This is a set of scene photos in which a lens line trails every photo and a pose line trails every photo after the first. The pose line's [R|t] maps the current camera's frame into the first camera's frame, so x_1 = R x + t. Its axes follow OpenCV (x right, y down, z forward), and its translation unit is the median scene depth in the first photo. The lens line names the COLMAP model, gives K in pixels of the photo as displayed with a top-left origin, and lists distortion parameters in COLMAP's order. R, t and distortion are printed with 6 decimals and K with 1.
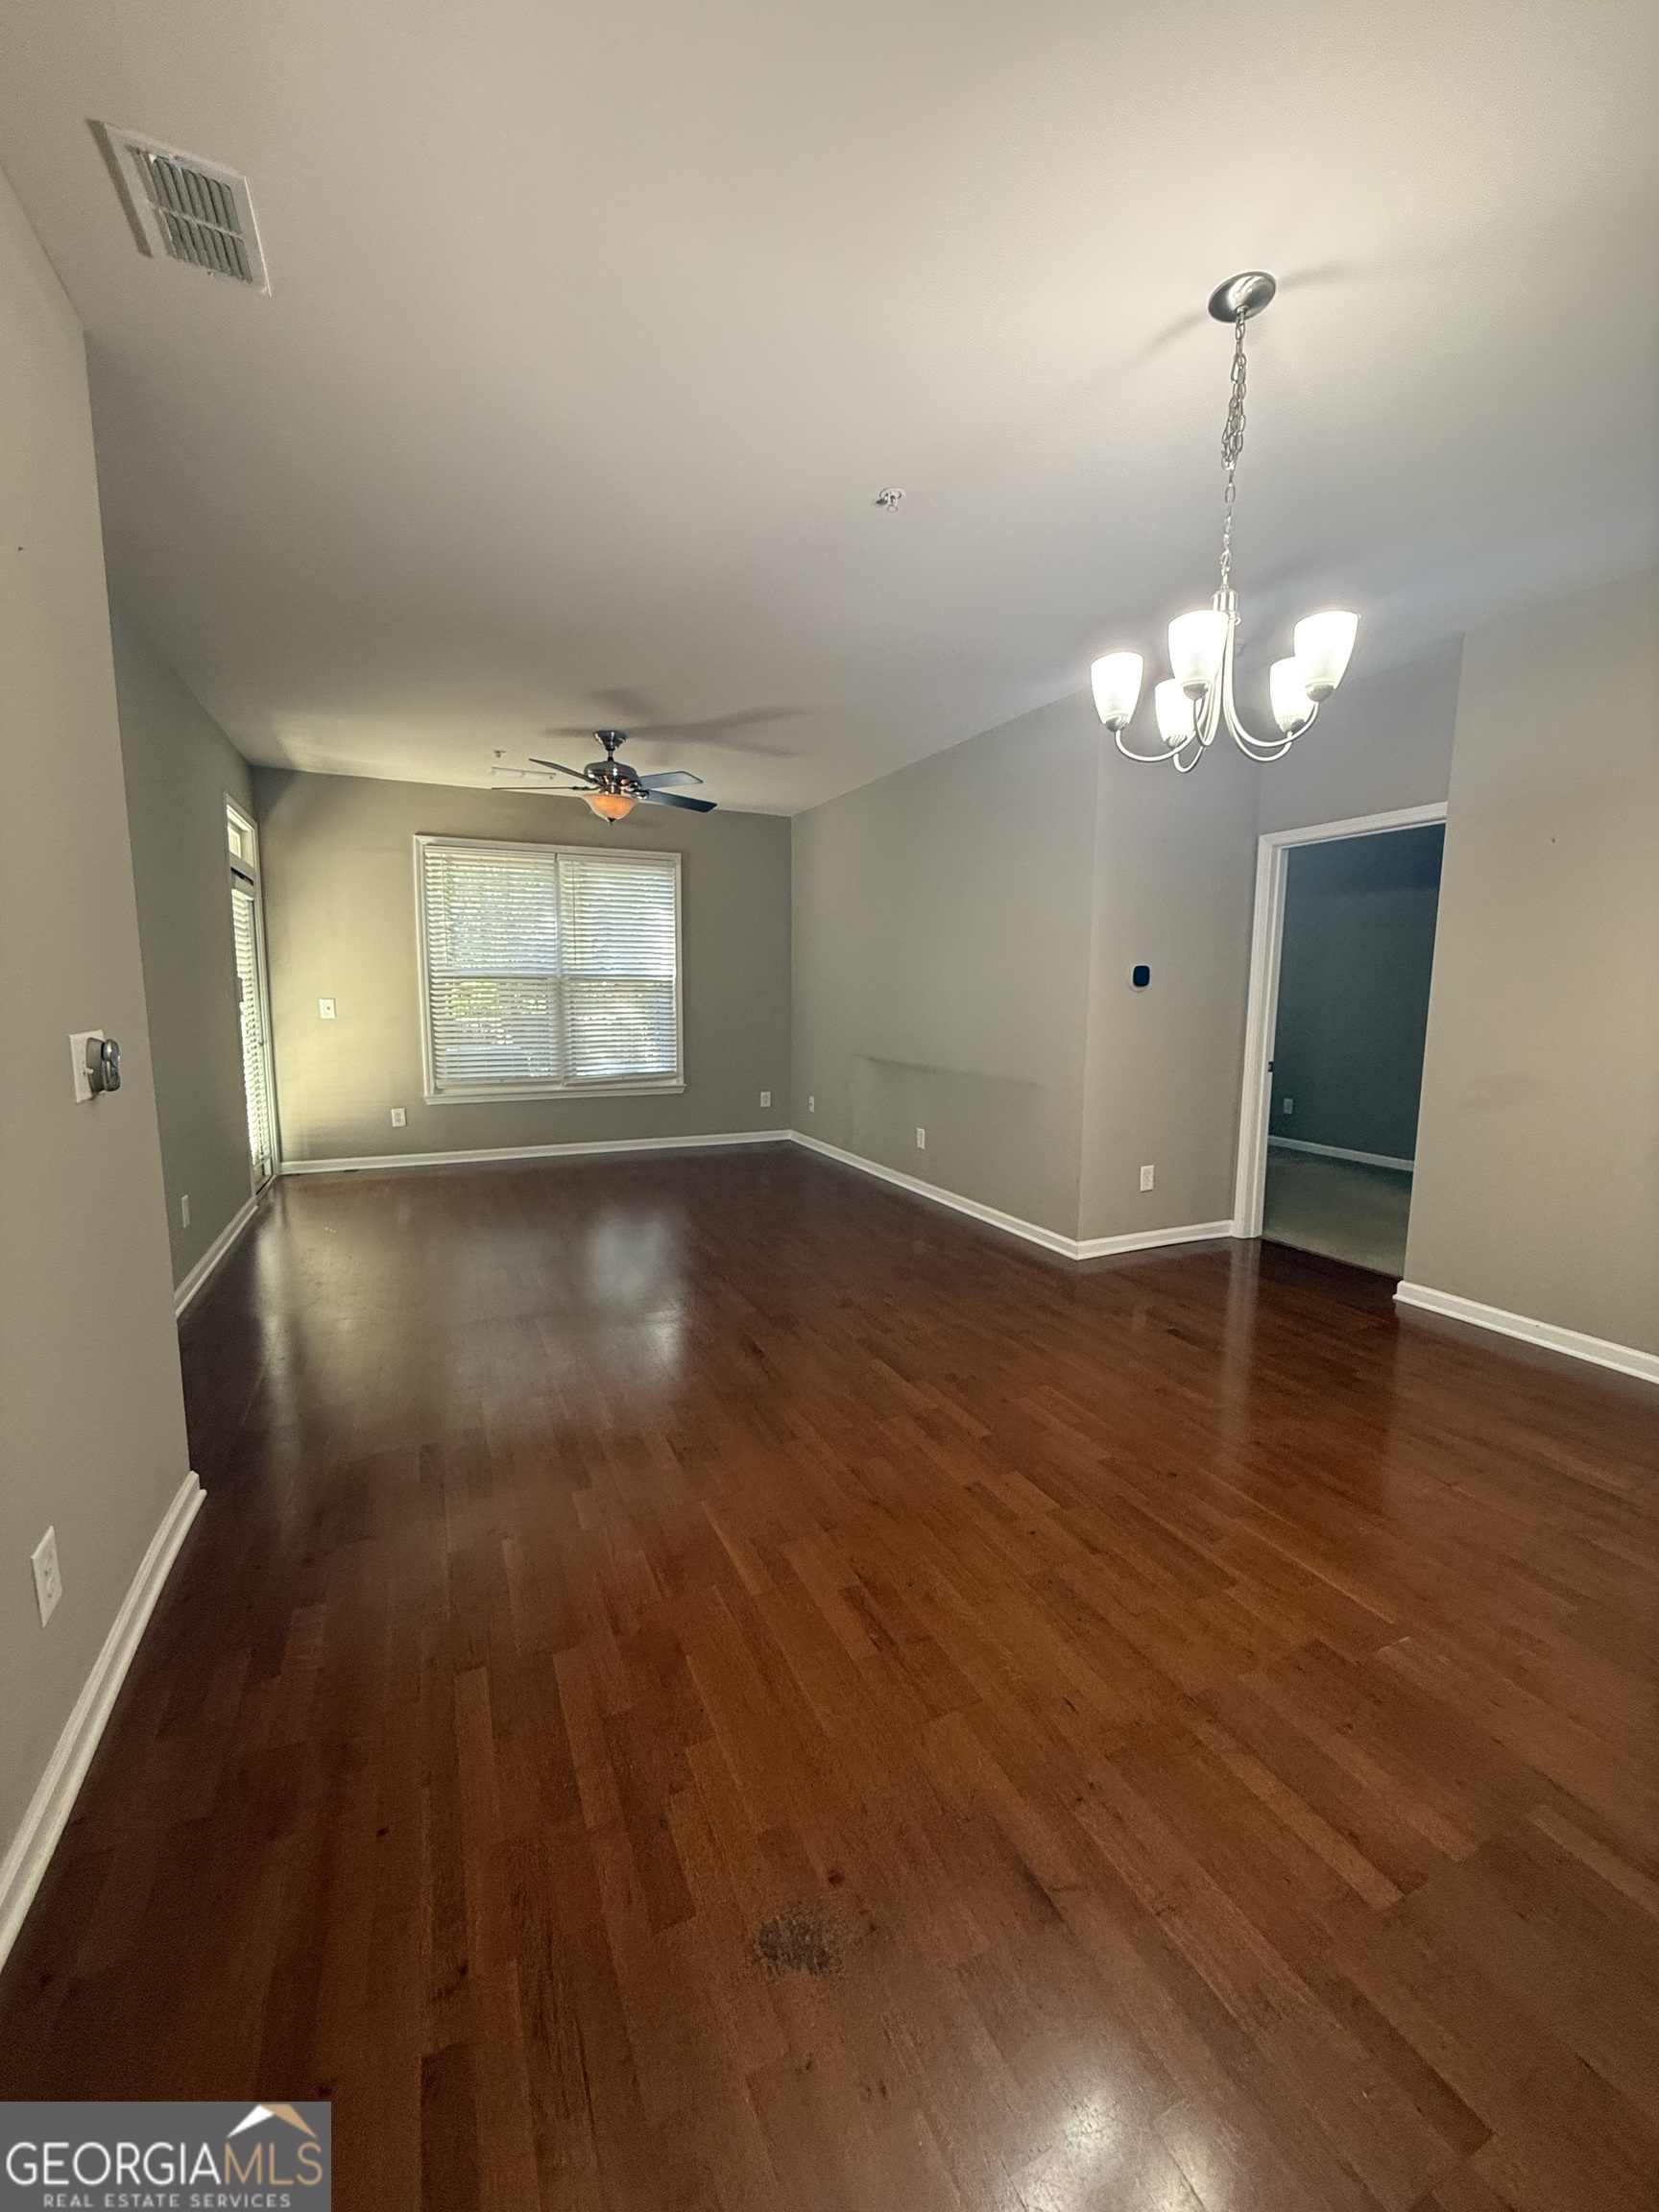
lens RADIAL K [[880.1, 0, 837.0], [0, 880.1, 1107.0], [0, 0, 1]] dist [-0.003997, 0.000650]
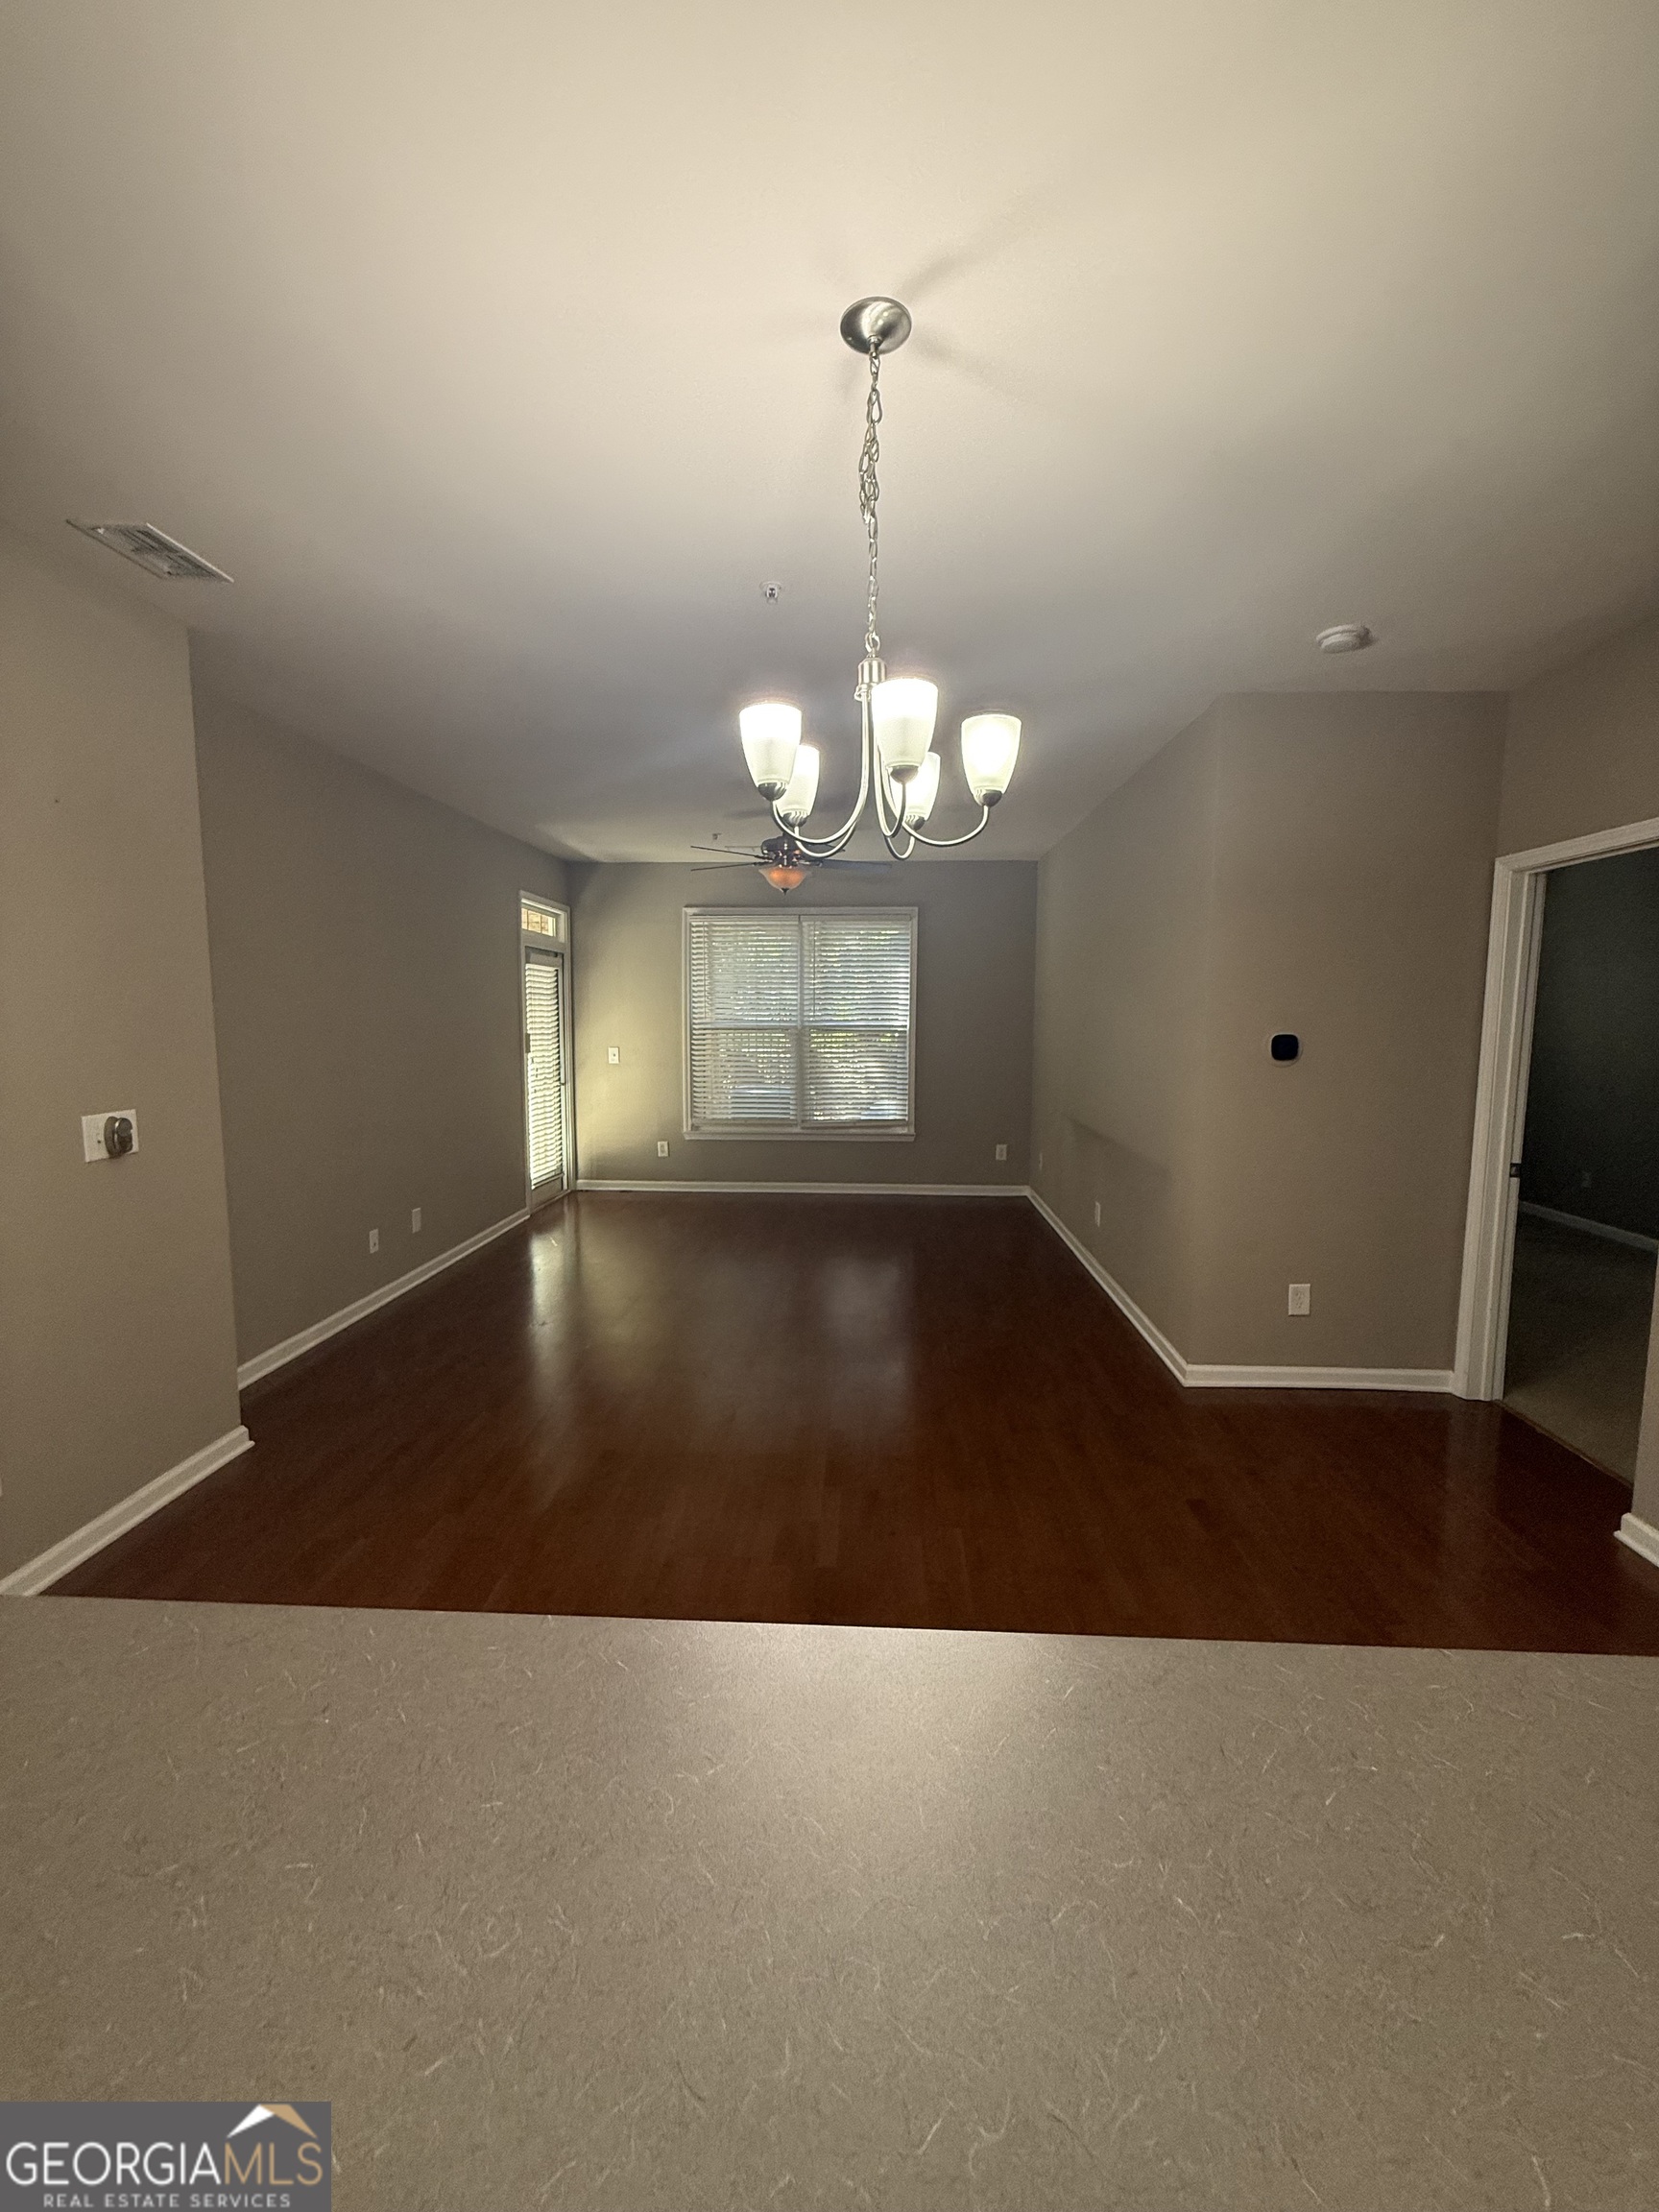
lens RADIAL K [[880.1, 0, 834.6], [0, 880.1, 1110.3], [0, 0, 1]] dist [-0.003997, 0.000650]
pose [[0.886093, 0.047560, -0.461062, 0.242838], [-0.059661, 0.998150, -0.011698, -0.039765], [0.459652, 0.037873, 0.887291, 0.069414]]
